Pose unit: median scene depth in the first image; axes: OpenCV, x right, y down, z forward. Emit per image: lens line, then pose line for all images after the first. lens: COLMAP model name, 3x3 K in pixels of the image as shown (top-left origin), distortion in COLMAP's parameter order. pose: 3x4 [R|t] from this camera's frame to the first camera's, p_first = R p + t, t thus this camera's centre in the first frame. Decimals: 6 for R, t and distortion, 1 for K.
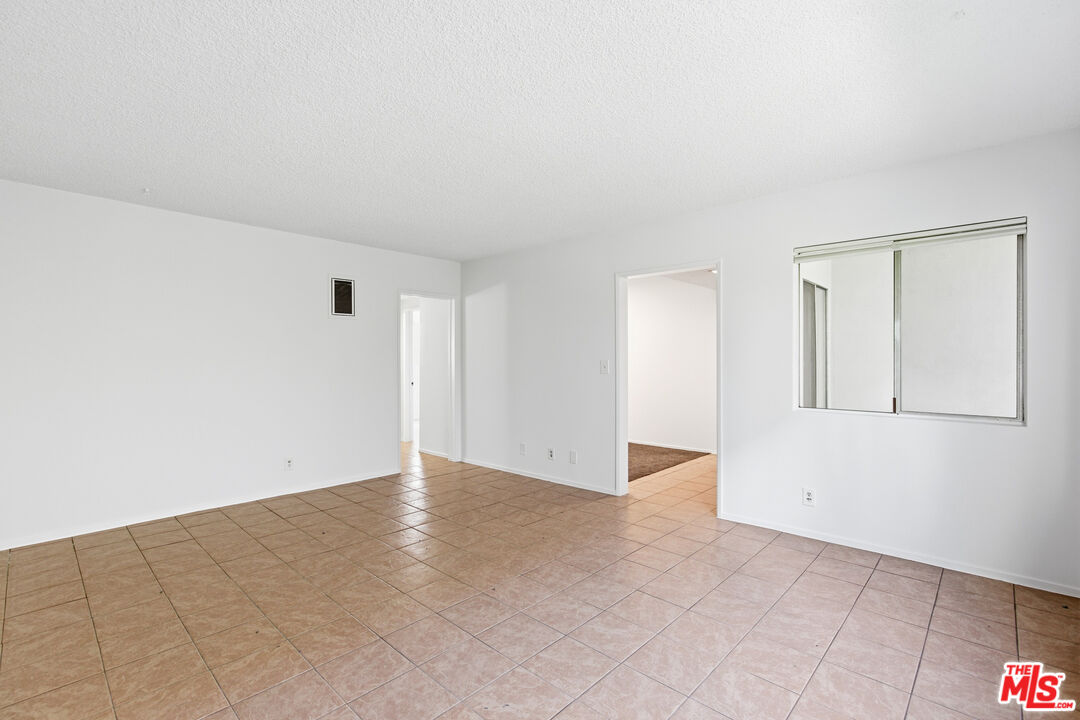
lens RADIAL K [[497.6, 0, 537.3], [0, 497.6, 358.7], [0, 0, 1]] dist [-0.001440, -0.001715]
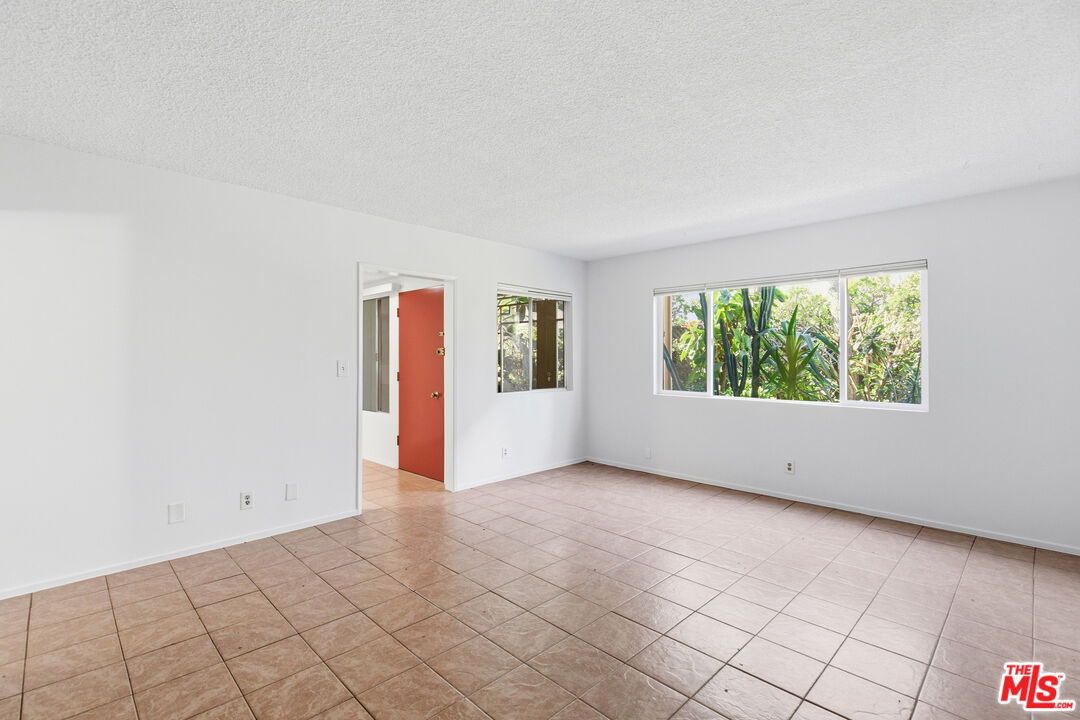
lens RADIAL K [[497.6, 0, 536.9], [0, 497.6, 357.5], [0, 0, 1]] dist [-0.001440, -0.001715]
pose [[0.029893, 0.003275, 0.999548, -0.715080], [0.004578, 0.999984, -0.003413, 0.001118], [-0.999543, 0.004678, 0.029877, 0.659877]]
